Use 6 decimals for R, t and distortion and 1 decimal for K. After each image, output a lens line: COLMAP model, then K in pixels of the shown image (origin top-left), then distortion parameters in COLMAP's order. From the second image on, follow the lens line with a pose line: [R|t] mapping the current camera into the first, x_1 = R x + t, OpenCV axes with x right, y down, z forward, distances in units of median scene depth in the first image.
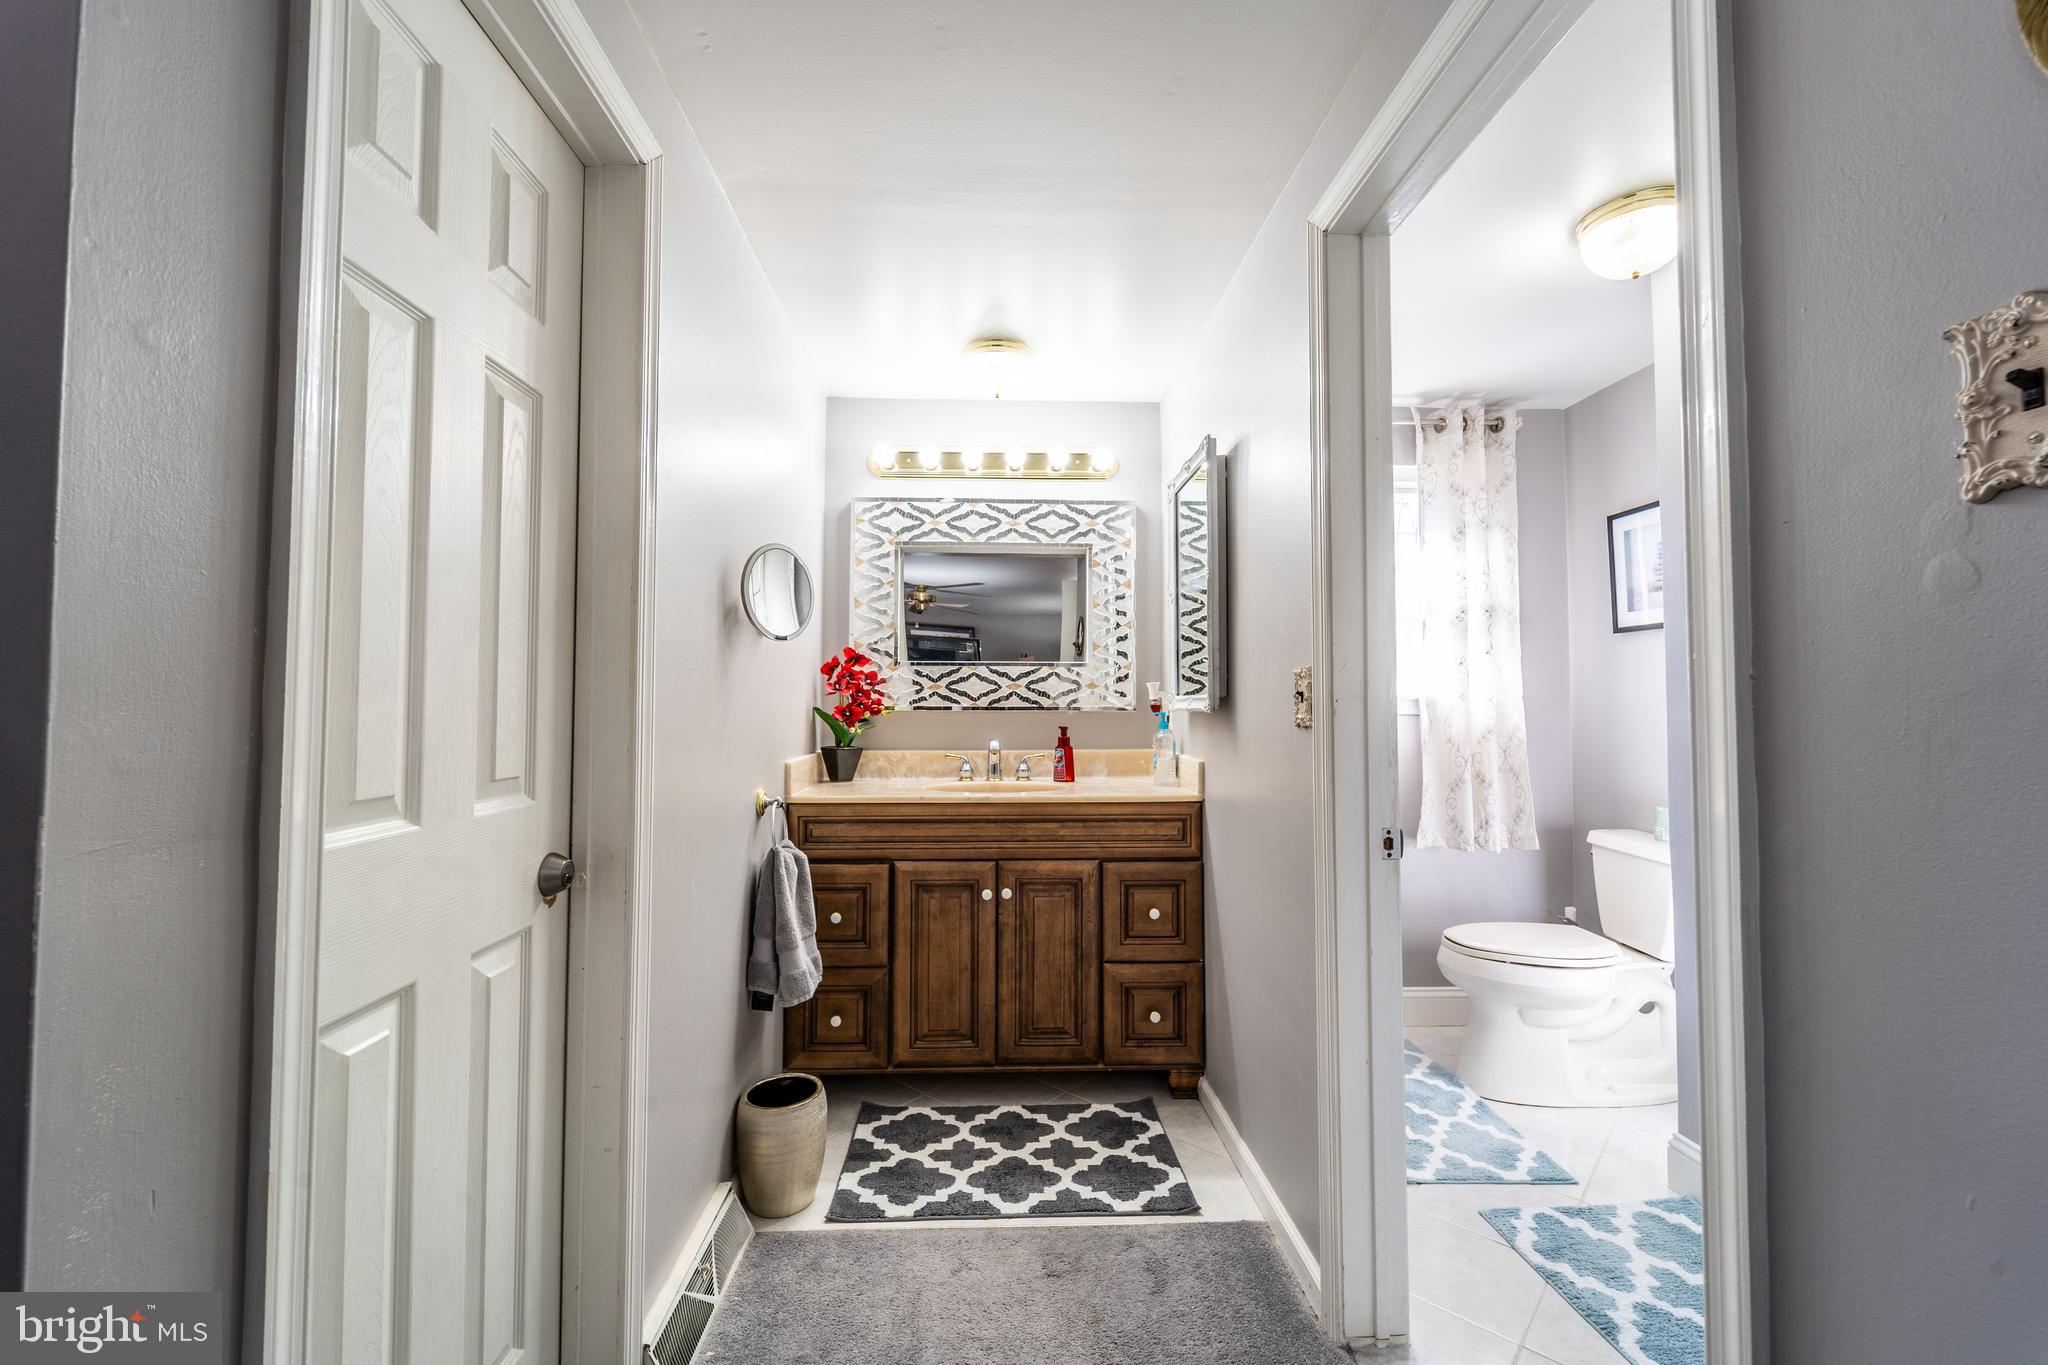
lens RADIAL K [[829.1, 0, 1013.3], [0, 829.1, 679.0], [0, 0, 1]] dist [0.001480, 0.000124]
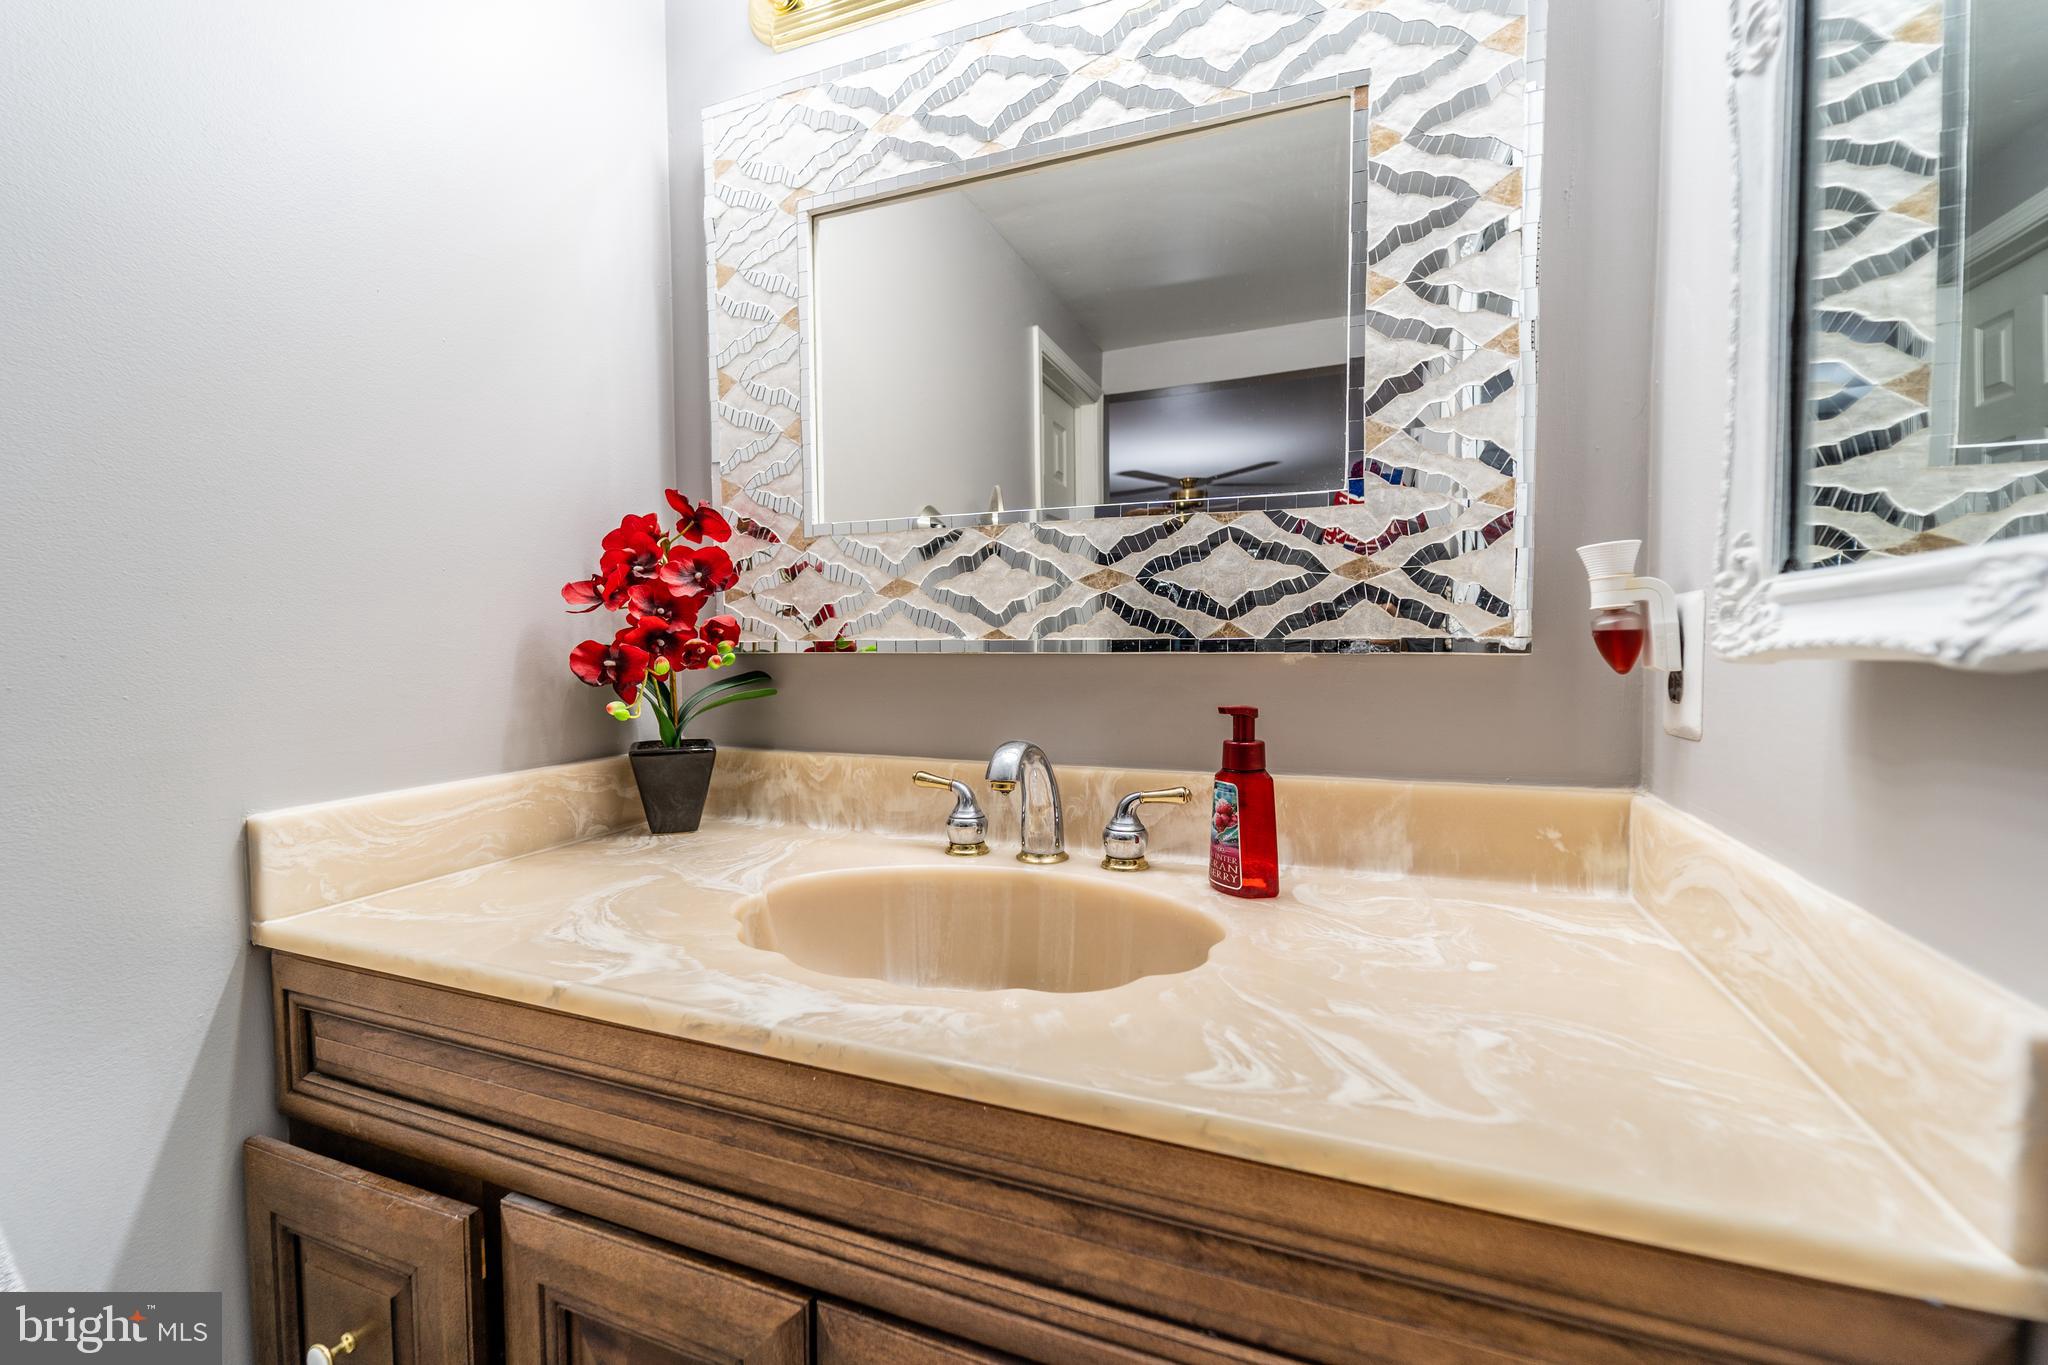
lens RADIAL K [[841.9, 0, 1020.5], [0, 841.9, 681.1], [0, 0, 1]] dist [0.000800, -0.000765]
pose [[0.916736, 0.011949, -0.399314, 0.107168], [0.019119, 0.997095, 0.073731, 0.024489], [0.399035, -0.075226, 0.913844, 0.693681]]
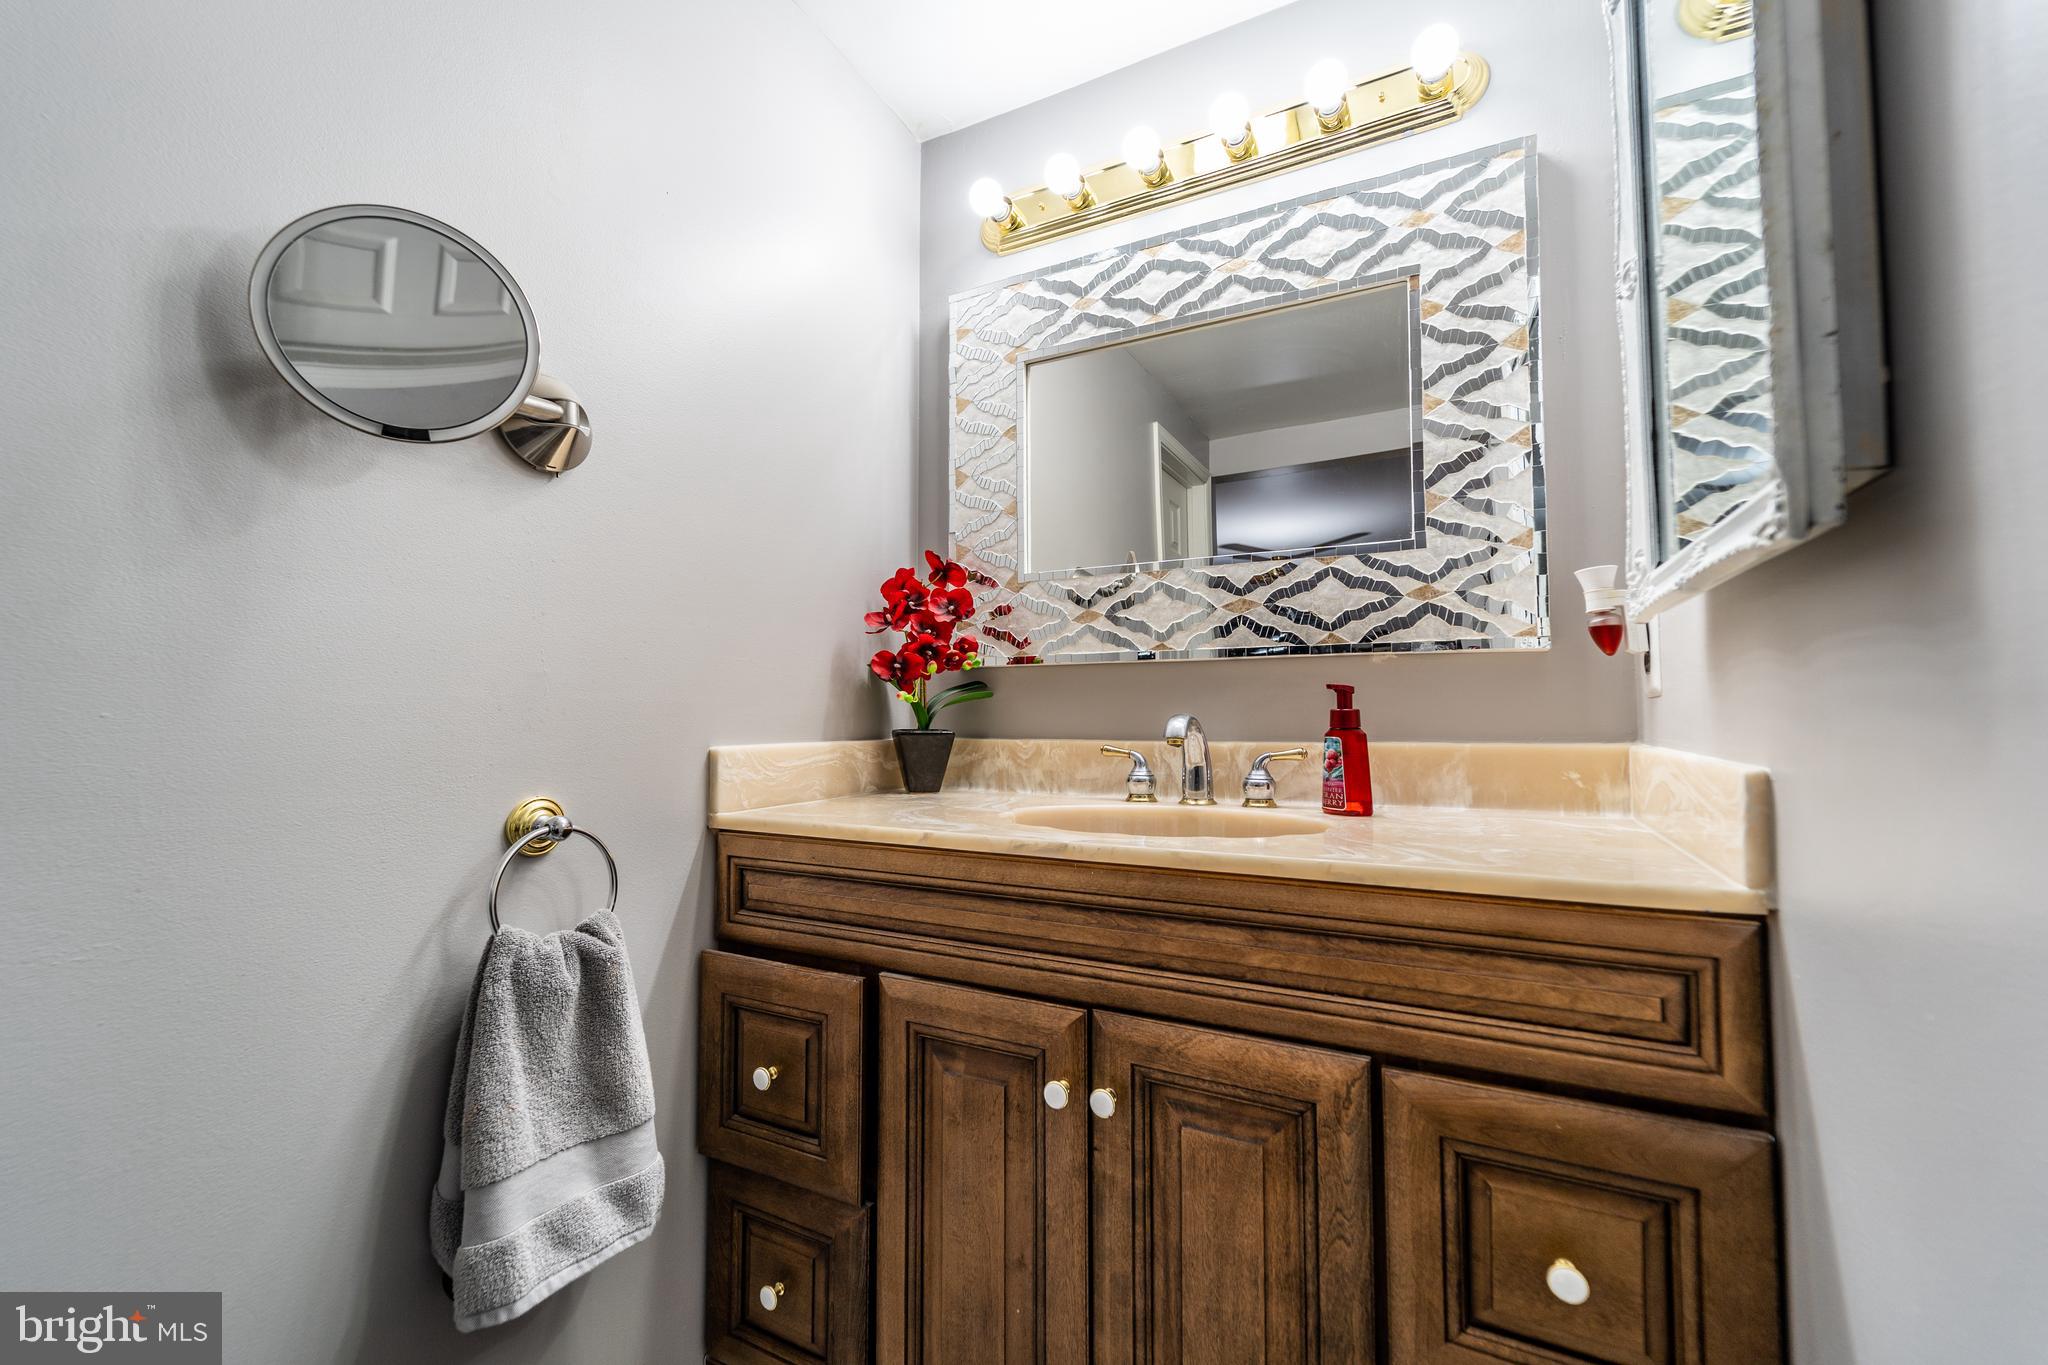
lens RADIAL K [[832.7, 0, 1022.2], [0, 832.7, 679.4], [0, 0, 1]] dist [0.001296, 0.000087]
pose [[0.869738, -0.025706, -0.492843, 0.128224], [0.018699, 0.999642, -0.019141, 0.059039], [0.493159, 0.007431, 0.869908, 0.540402]]
